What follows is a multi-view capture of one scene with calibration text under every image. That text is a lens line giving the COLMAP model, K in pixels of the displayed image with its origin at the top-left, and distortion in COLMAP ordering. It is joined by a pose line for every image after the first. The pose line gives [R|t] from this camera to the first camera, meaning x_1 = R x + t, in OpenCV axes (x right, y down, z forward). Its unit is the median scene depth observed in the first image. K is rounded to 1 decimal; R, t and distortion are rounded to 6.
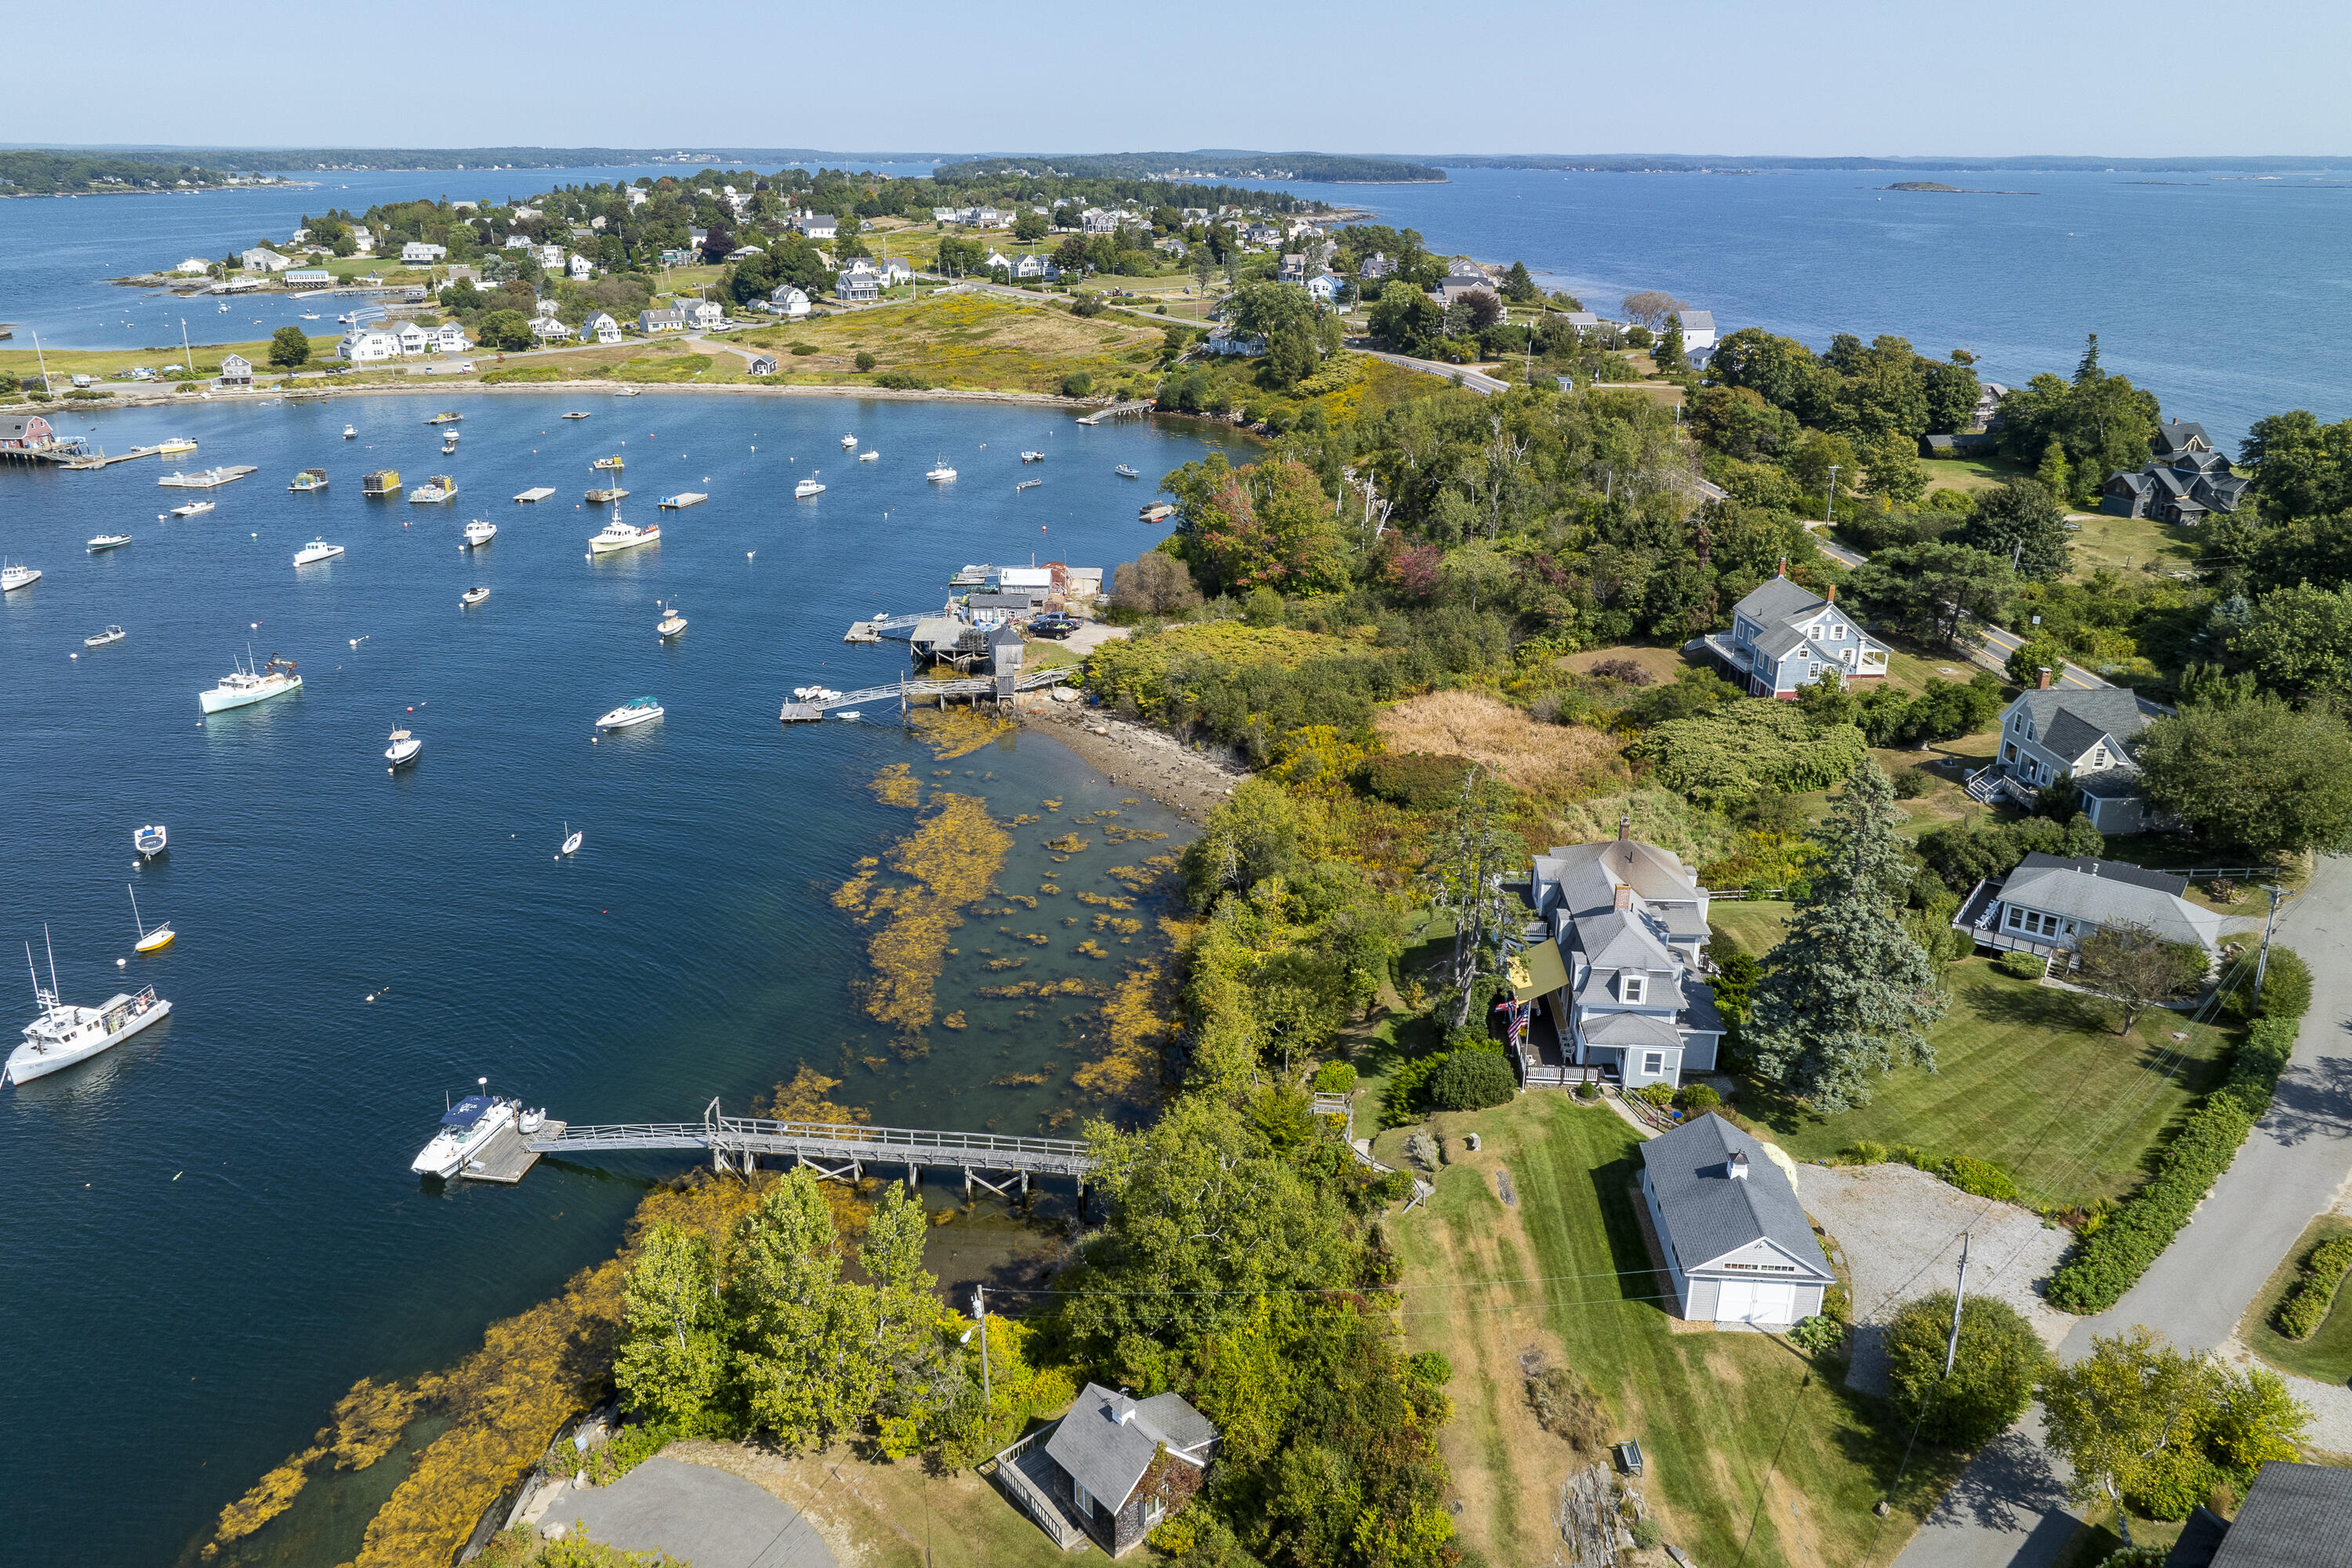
lens RADIAL K [[1643.4, 0, 1181.7], [0, 1643.4, 671.5], [0, 0, 1]] dist [-0.007911, 0.000902]
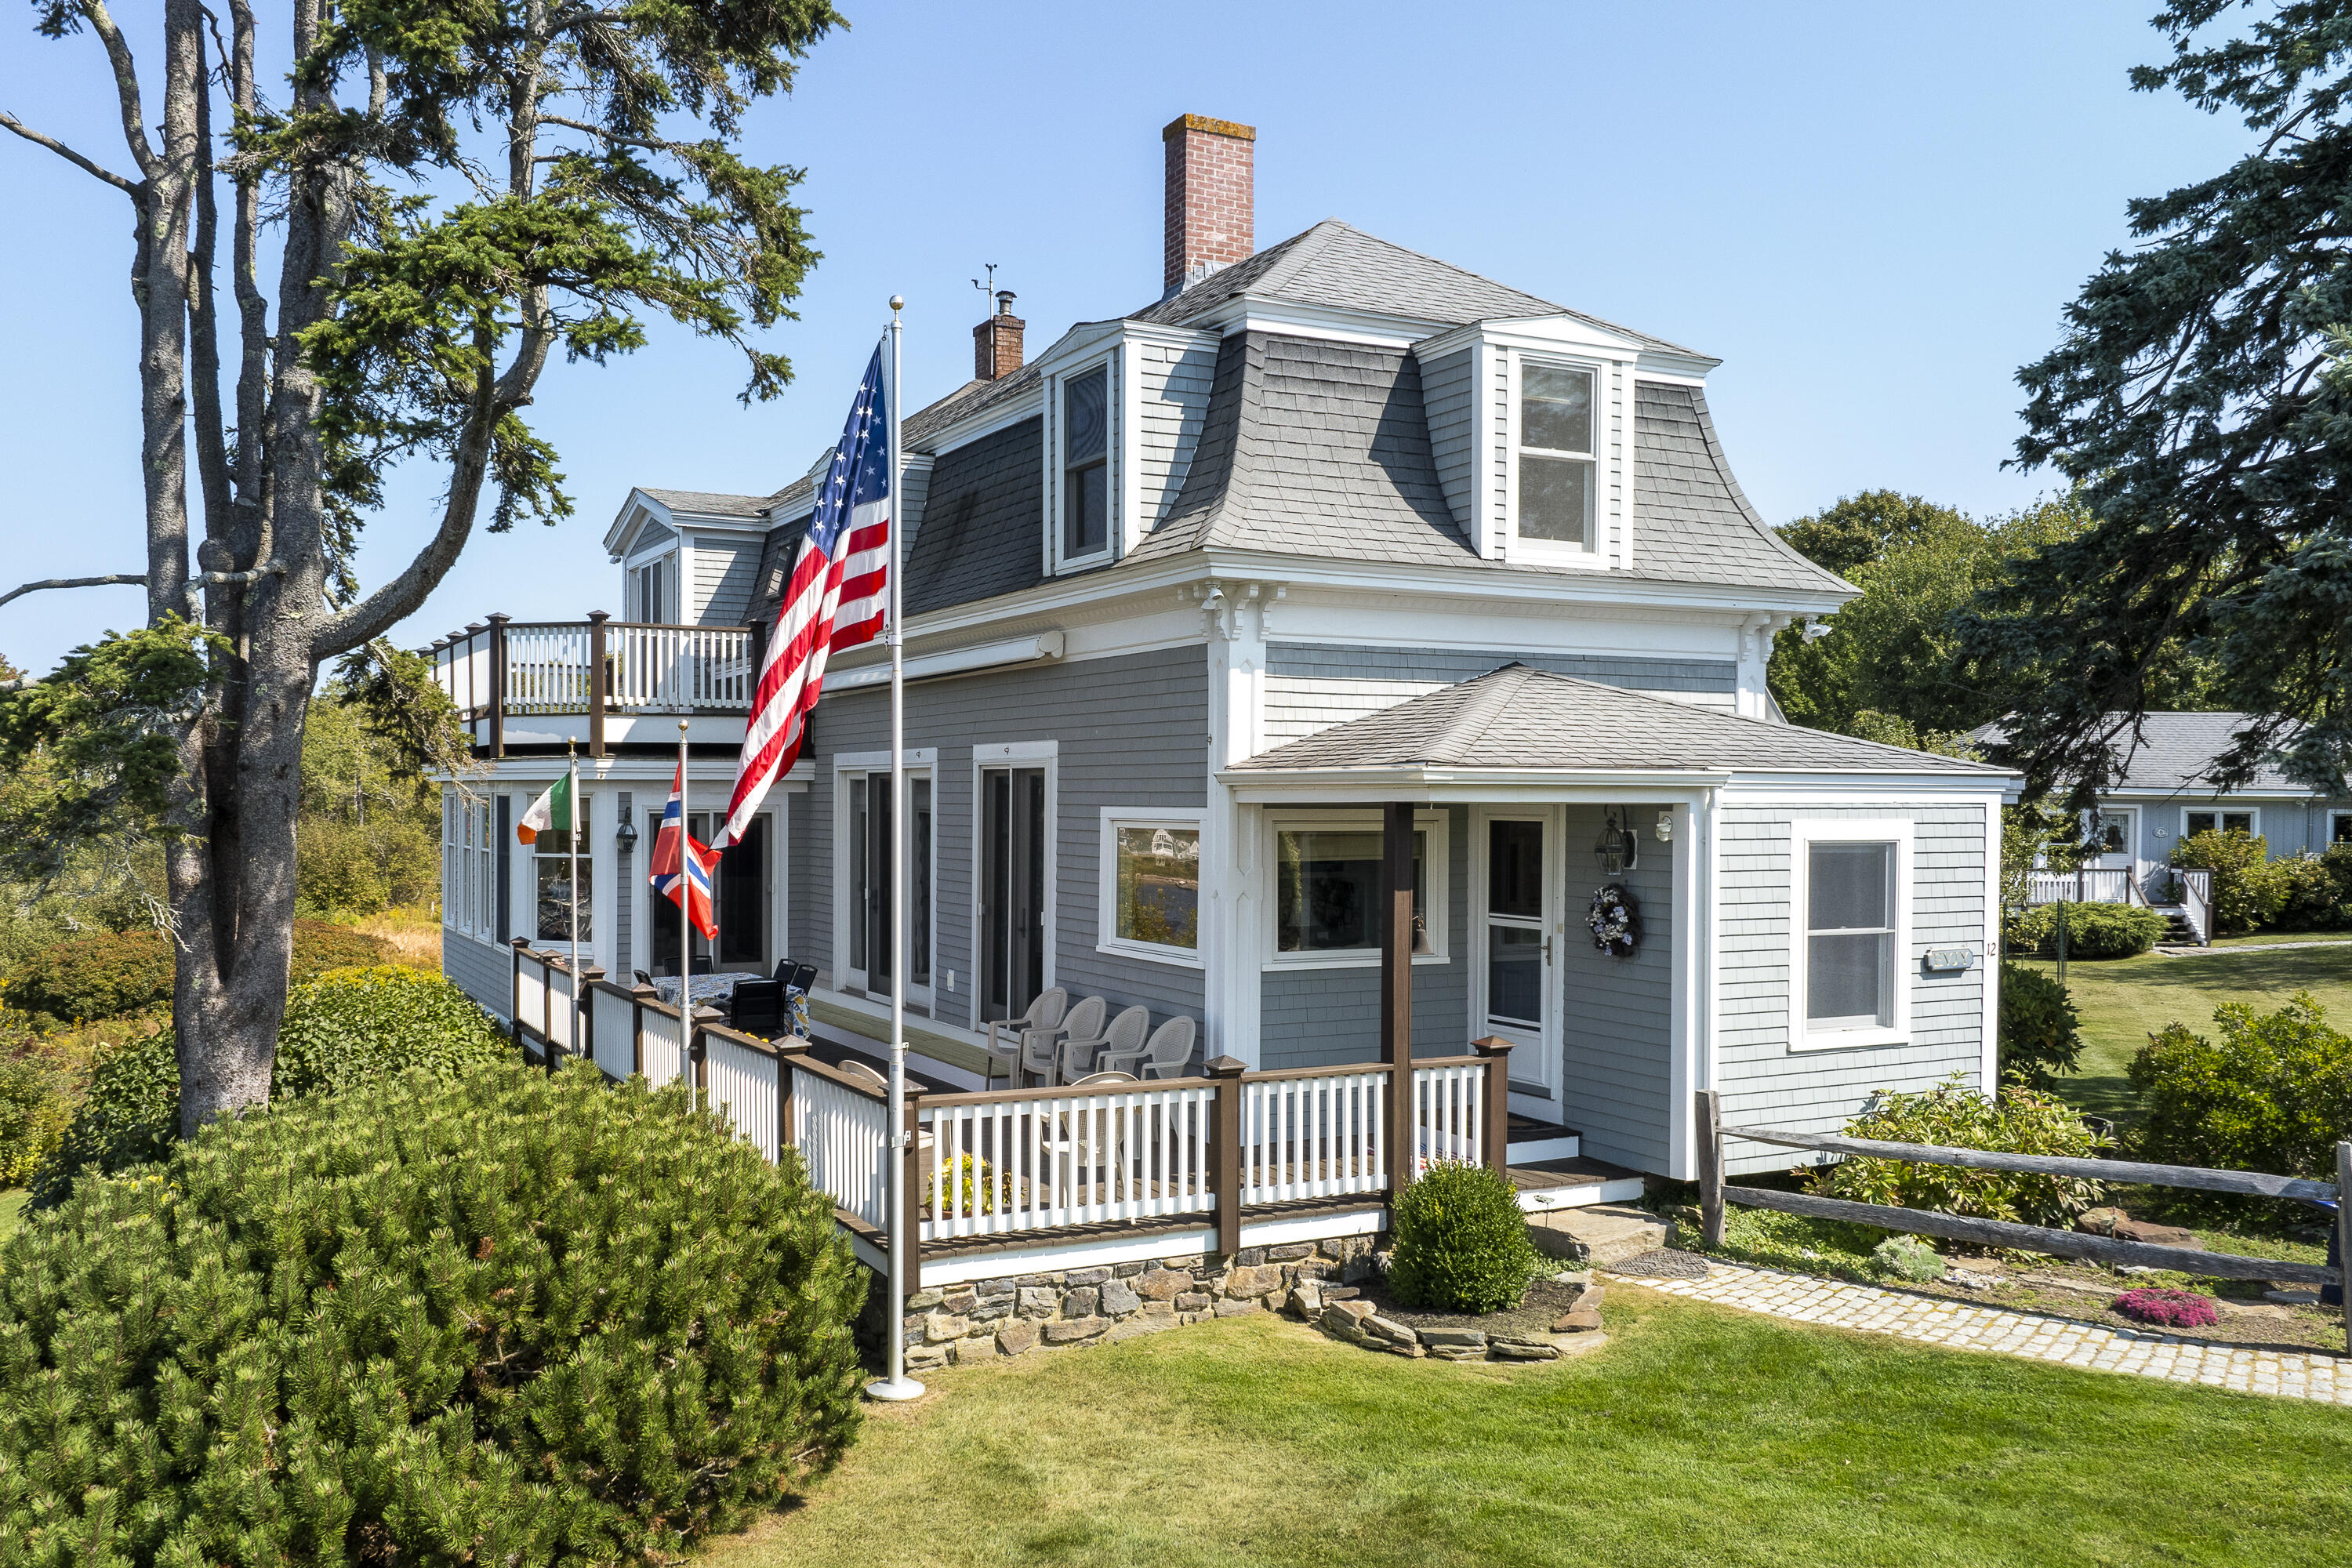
lens RADIAL K [[1874.5, 0, 1079.7], [0, 1874.5, 801.8], [0, 0, 1]] dist [-0.009965, -0.018839]
pose [[0.862111, -0.005837, 0.506685, 0.082954], [0.154839, 0.955140, -0.252451, 0.128847], [-0.482482, 0.296096, 0.824341, 0.457398]]
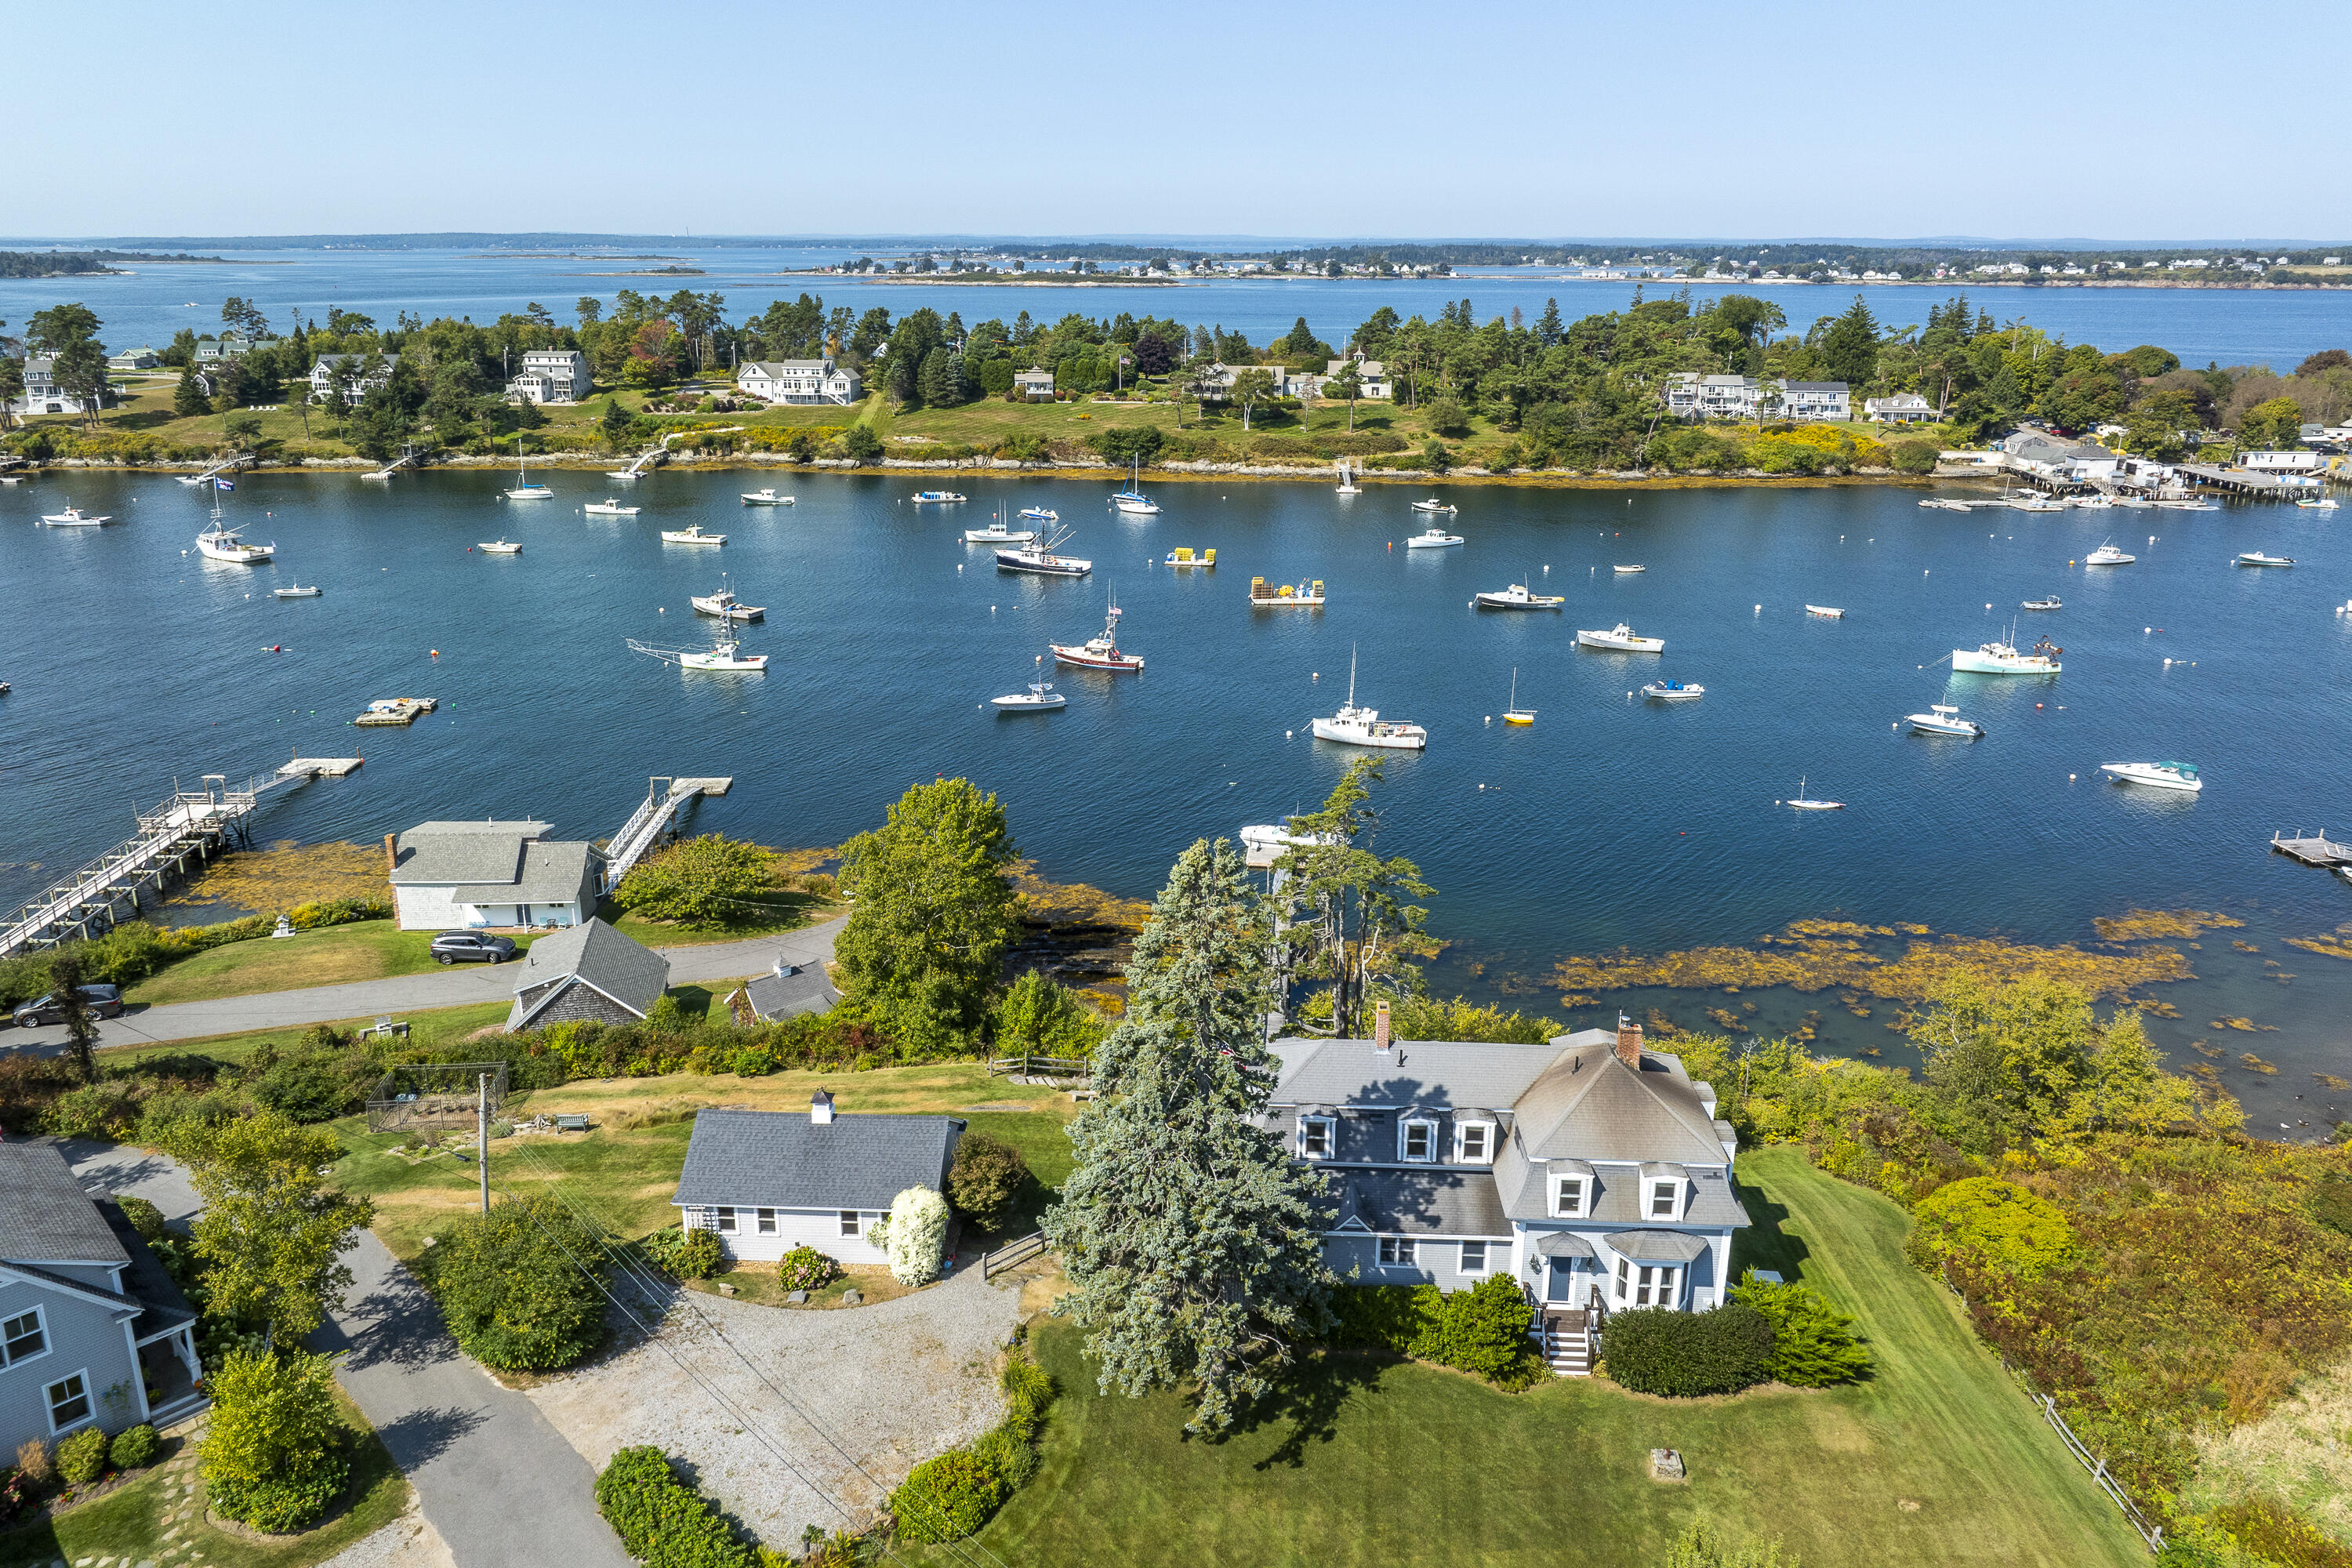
lens RADIAL K [[1643.4, 0, 1168.5], [0, 1643.4, 744.7], [0, 0, 1]] dist [-0.007911, 0.000902]
pose [[0.018213, 0.287666, -0.957558, 0.458389], [-0.303061, 0.914249, 0.268891, -0.061643], [0.952797, 0.285301, 0.103832, 0.432504]]
